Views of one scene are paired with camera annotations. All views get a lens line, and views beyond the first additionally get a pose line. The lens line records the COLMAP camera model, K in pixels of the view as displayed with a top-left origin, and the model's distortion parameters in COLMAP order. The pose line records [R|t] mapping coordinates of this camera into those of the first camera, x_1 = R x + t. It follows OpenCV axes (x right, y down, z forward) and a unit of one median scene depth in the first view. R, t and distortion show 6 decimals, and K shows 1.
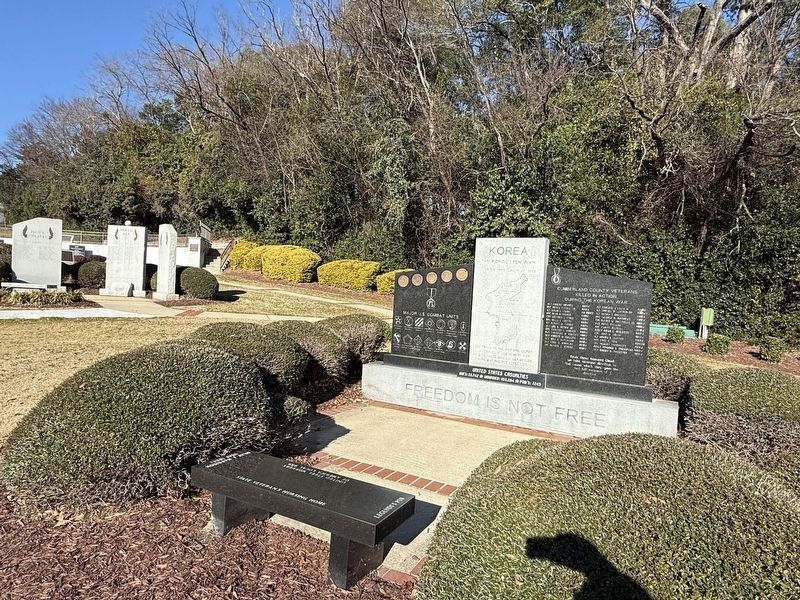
lens RADIAL K [[499.3, 0, 400.0], [0, 499.3, 300.0], [0, 0, 1]] dist [-0.002306, 0.000418]
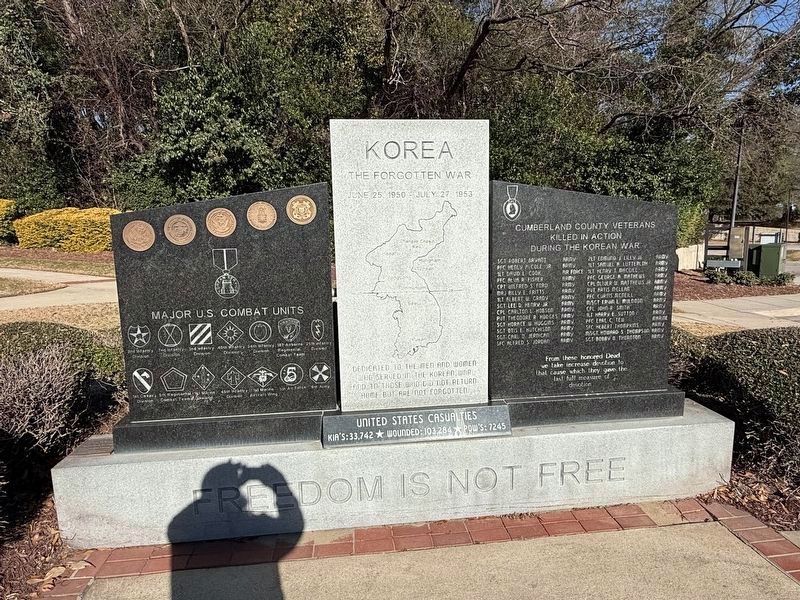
lens RADIAL K [[499.3, 0, 400.0], [0, 499.3, 300.0], [0, 0, 1]] dist [-0.002306, 0.000418]
pose [[0.815086, -0.154829, 0.558267, -0.052565], [0.078398, 0.984241, 0.158505, -0.035137], [-0.574010, -0.085428, 0.814380, 0.581193]]
